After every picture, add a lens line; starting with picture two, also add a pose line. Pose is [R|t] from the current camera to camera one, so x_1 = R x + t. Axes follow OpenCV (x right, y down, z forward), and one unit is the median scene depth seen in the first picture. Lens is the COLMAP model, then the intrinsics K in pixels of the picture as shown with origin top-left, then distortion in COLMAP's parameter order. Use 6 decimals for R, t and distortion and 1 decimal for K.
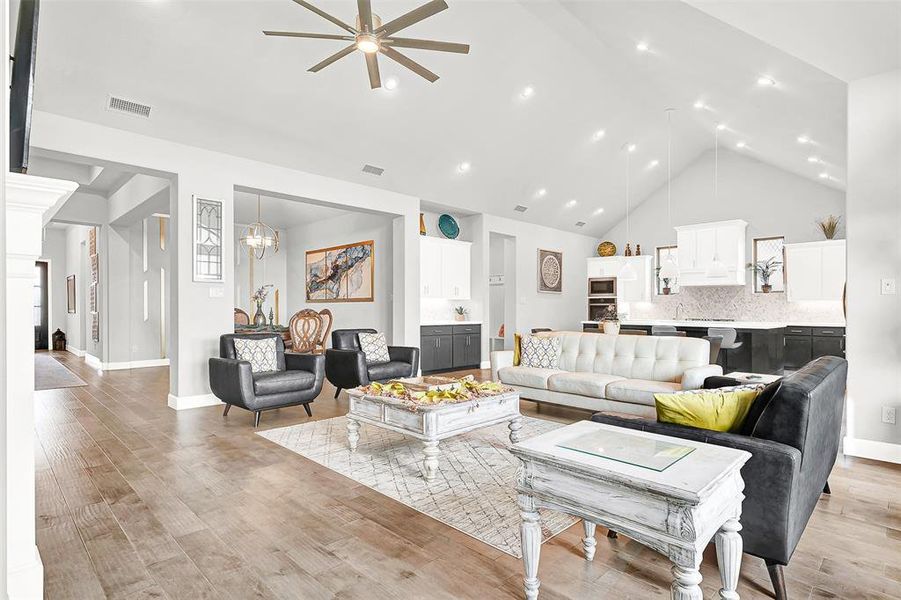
lens RADIAL K [[467.4, 0, 452.7], [0, 467.4, 310.1], [0, 0, 1]] dist [-0.001669, 0.001477]
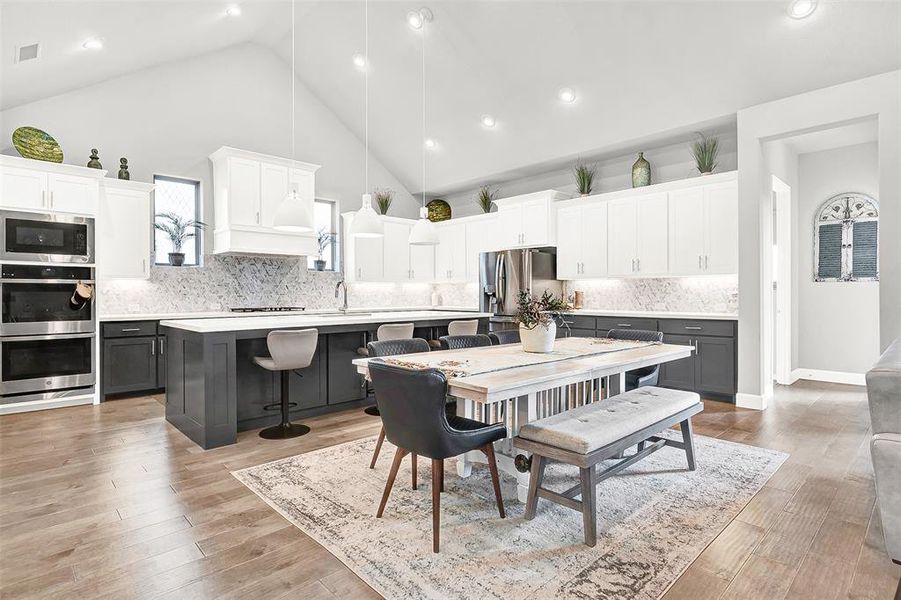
lens RADIAL K [[467.4, 0, 446.0], [0, 467.4, 297.0], [0, 0, 1]] dist [-0.001669, 0.001477]
pose [[0.037412, -0.011066, 0.999239, -0.070933], [0.004467, 0.999931, 0.010906, -0.002048], [-0.999290, 0.004055, 0.037459, 0.716200]]
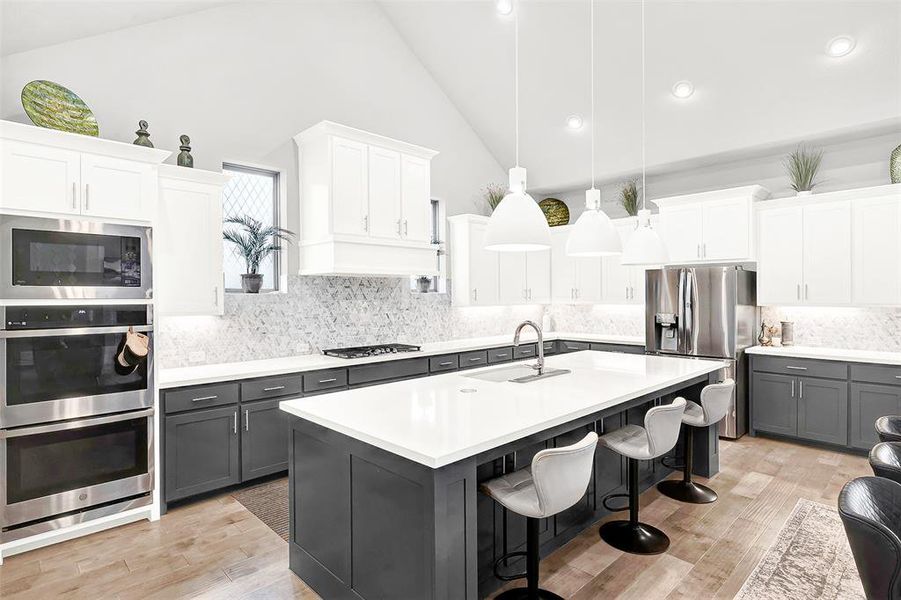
lens RADIAL K [[467.4, 0, 450.7], [0, 467.4, 299.9], [0, 0, 1]] dist [-0.001669, 0.001477]
pose [[0.021480, -0.015774, 0.999645, 0.091231], [0.007065, 0.999853, 0.015625, -0.033971], [-0.999744, 0.006727, 0.021588, 0.888289]]
